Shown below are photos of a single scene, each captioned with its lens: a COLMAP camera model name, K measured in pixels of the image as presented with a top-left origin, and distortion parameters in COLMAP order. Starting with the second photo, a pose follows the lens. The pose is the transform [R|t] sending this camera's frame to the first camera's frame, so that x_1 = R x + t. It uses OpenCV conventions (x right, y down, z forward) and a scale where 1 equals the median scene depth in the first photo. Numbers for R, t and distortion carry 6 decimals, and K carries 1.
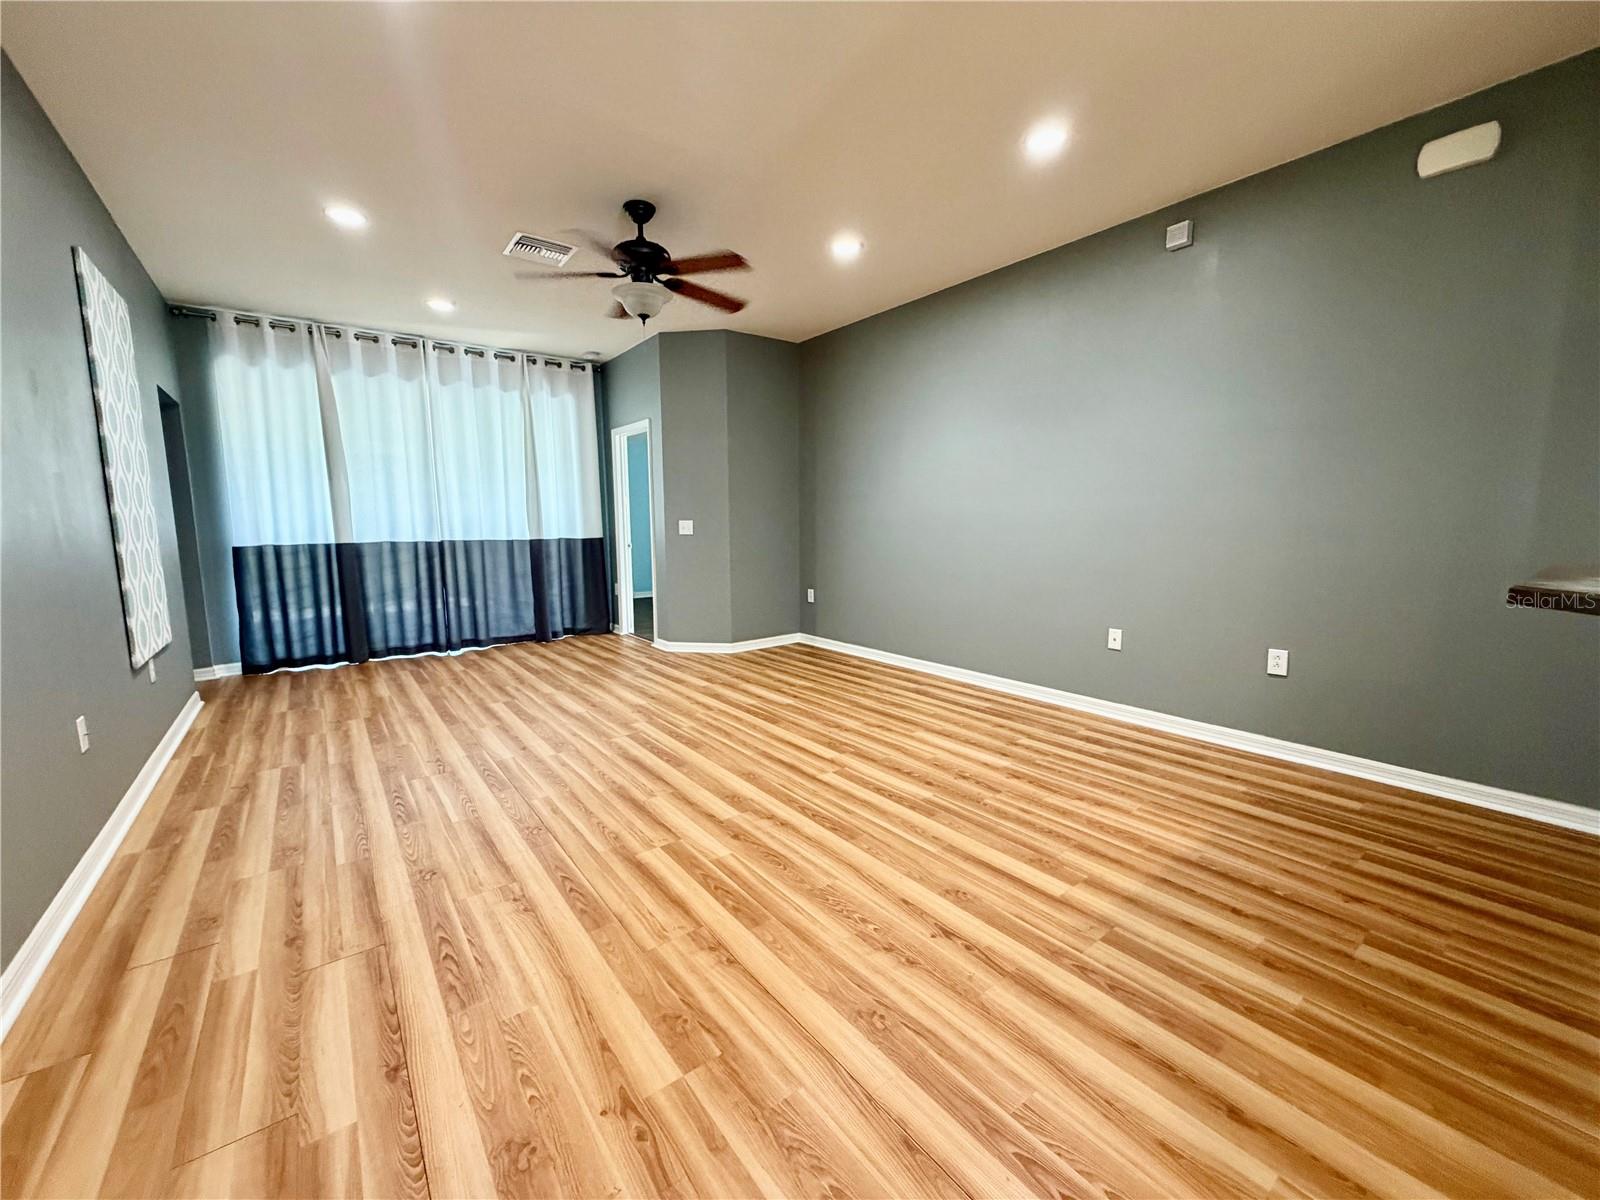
lens RADIAL K [[635.2, 0, 792.8], [0, 635.2, 601.1], [0, 0, 1]] dist [-0.000228, 0.000336]
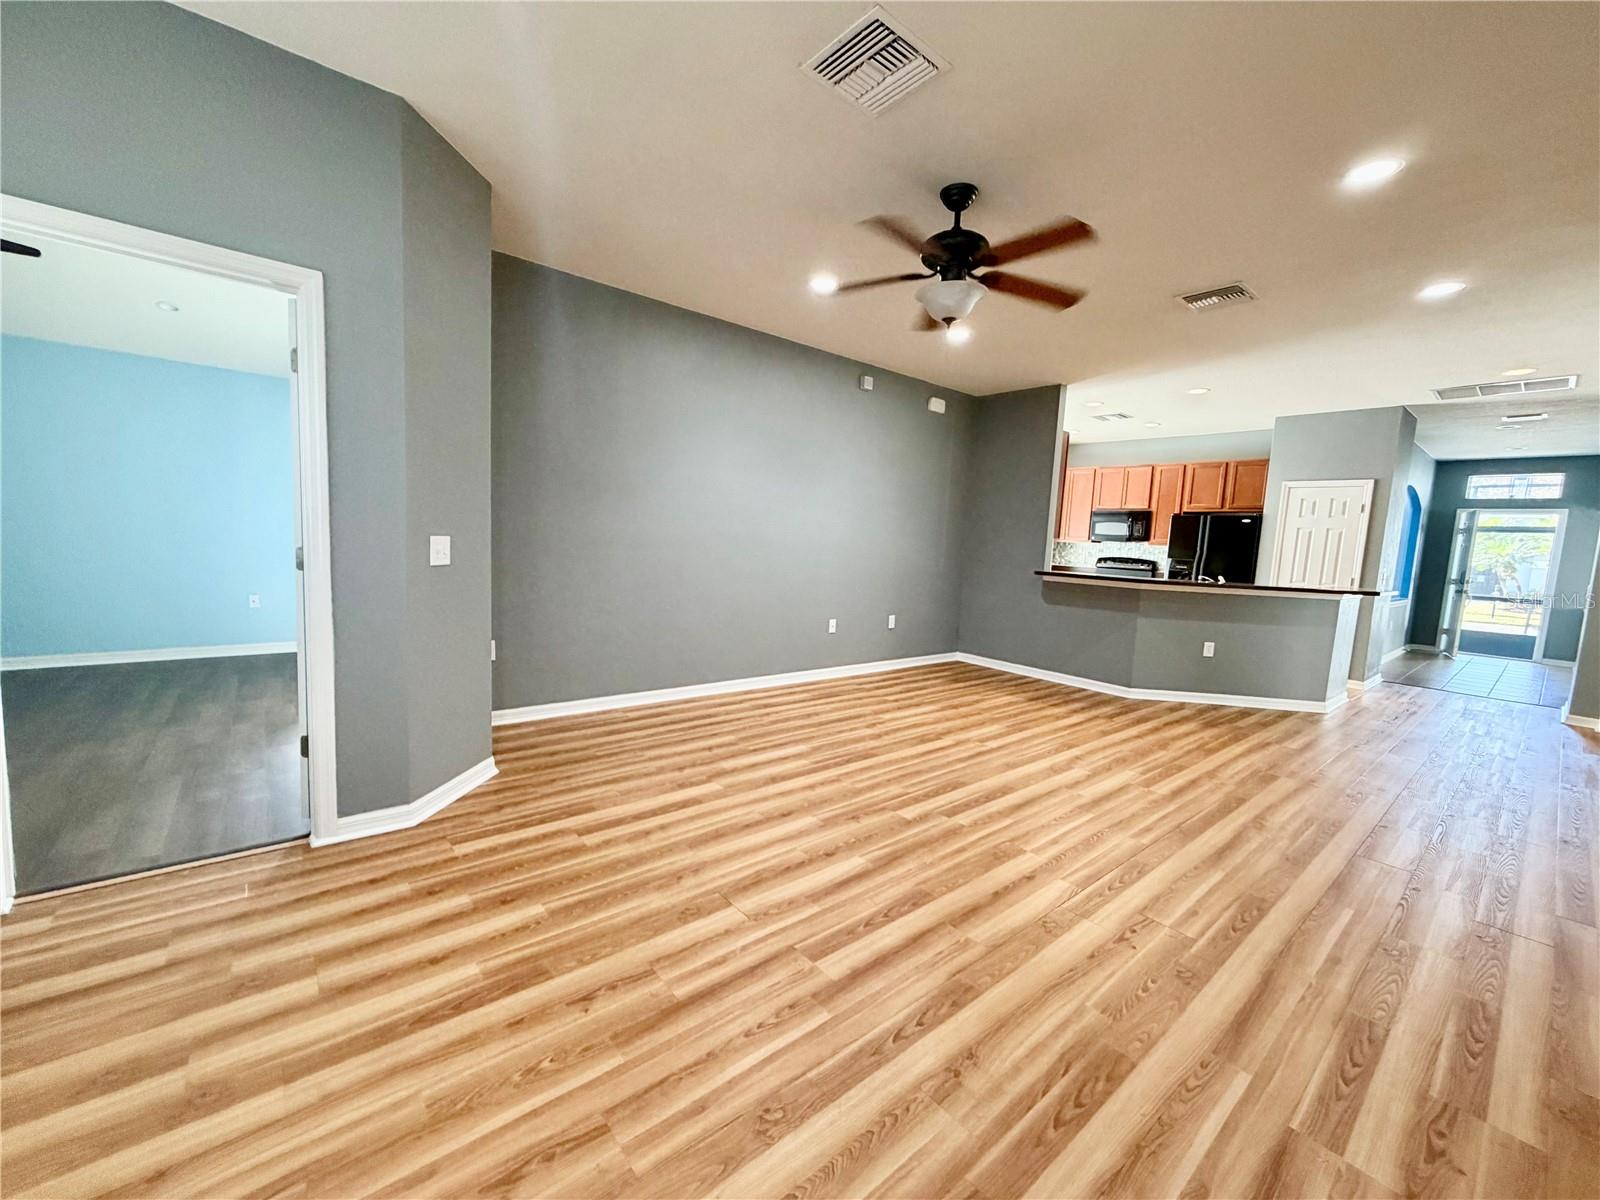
lens RADIAL K [[635.2, 0, 792.8], [0, 635.2, 601.1], [0, 0, 1]] dist [-0.000228, 0.000336]
pose [[-0.041333, -0.097680, 0.994359, -1.126695], [0.076988, 0.991940, 0.100642, -0.181251], [-0.996175, 0.080713, -0.033479, 1.291959]]
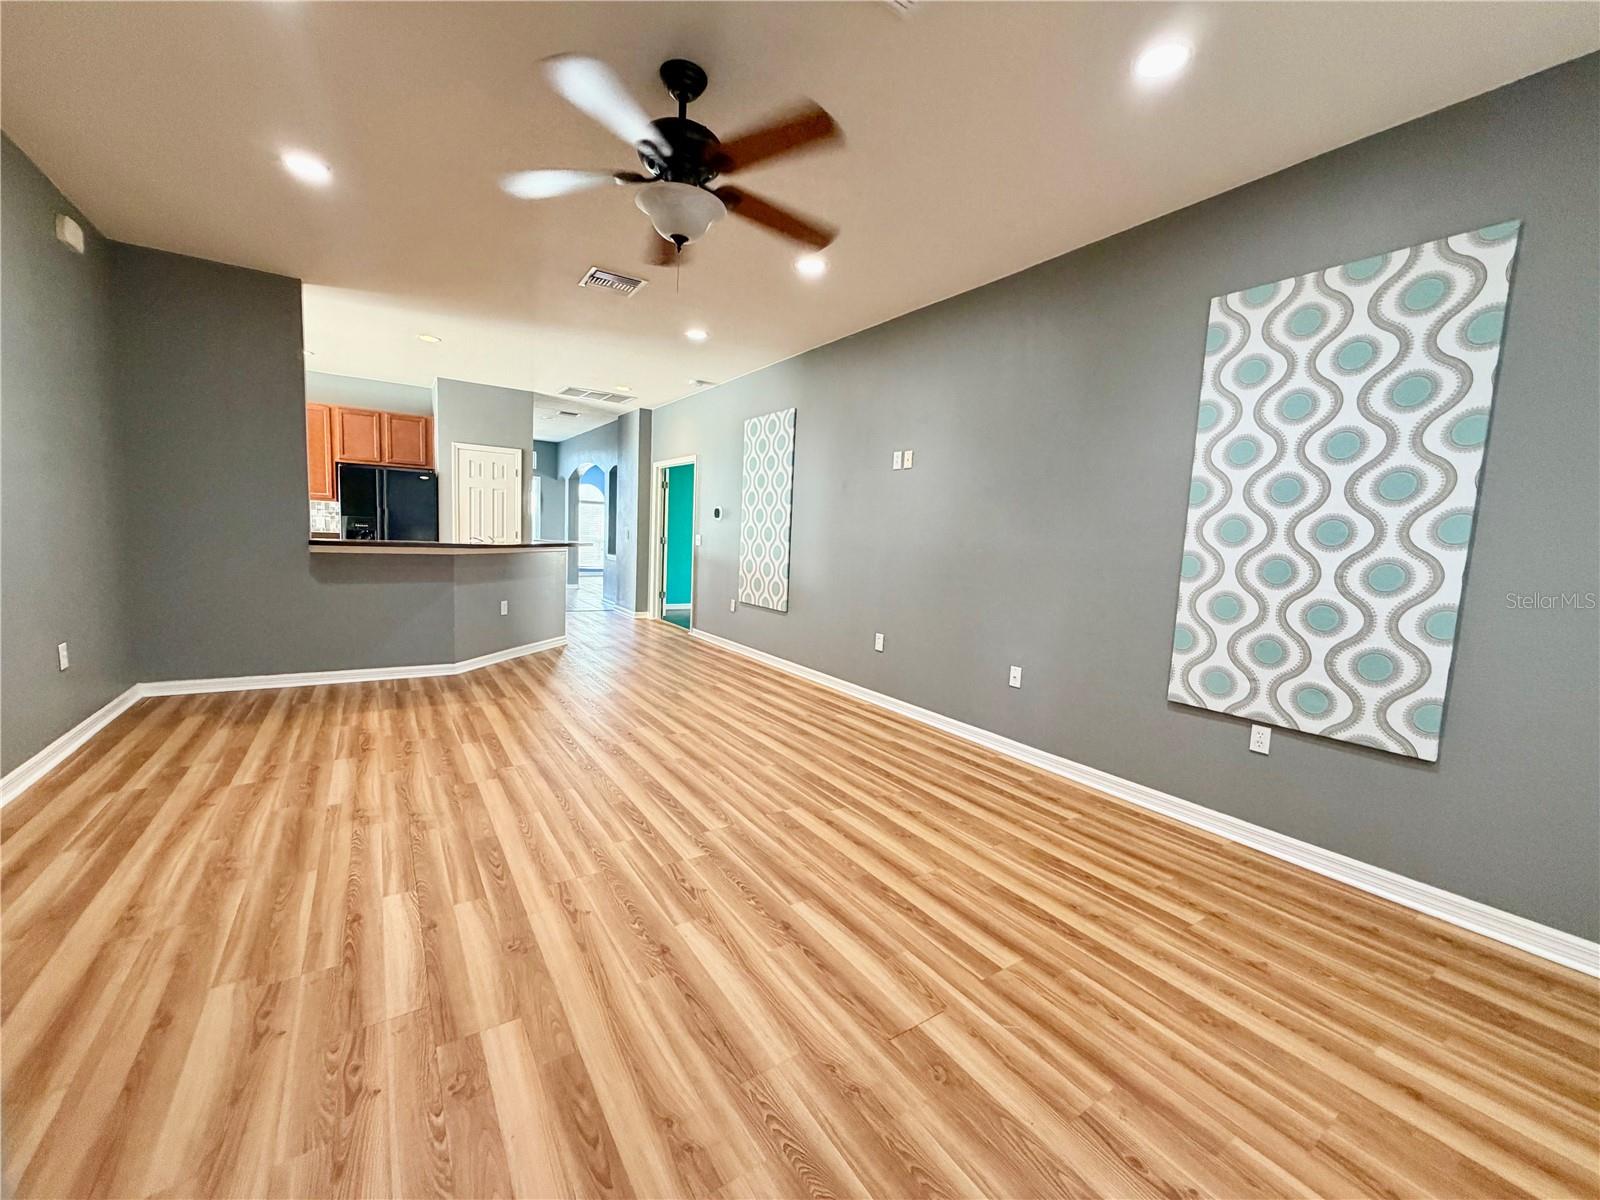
lens RADIAL K [[635.2, 0, 792.8], [0, 635.2, 601.1], [0, 0, 1]] dist [-0.000228, 0.000336]
pose [[-0.997045, -0.043717, 0.063165, -0.422180], [-0.028228, 0.973248, 0.228015, -0.235849], [-0.071444, 0.225558, -0.971606, 1.765715]]
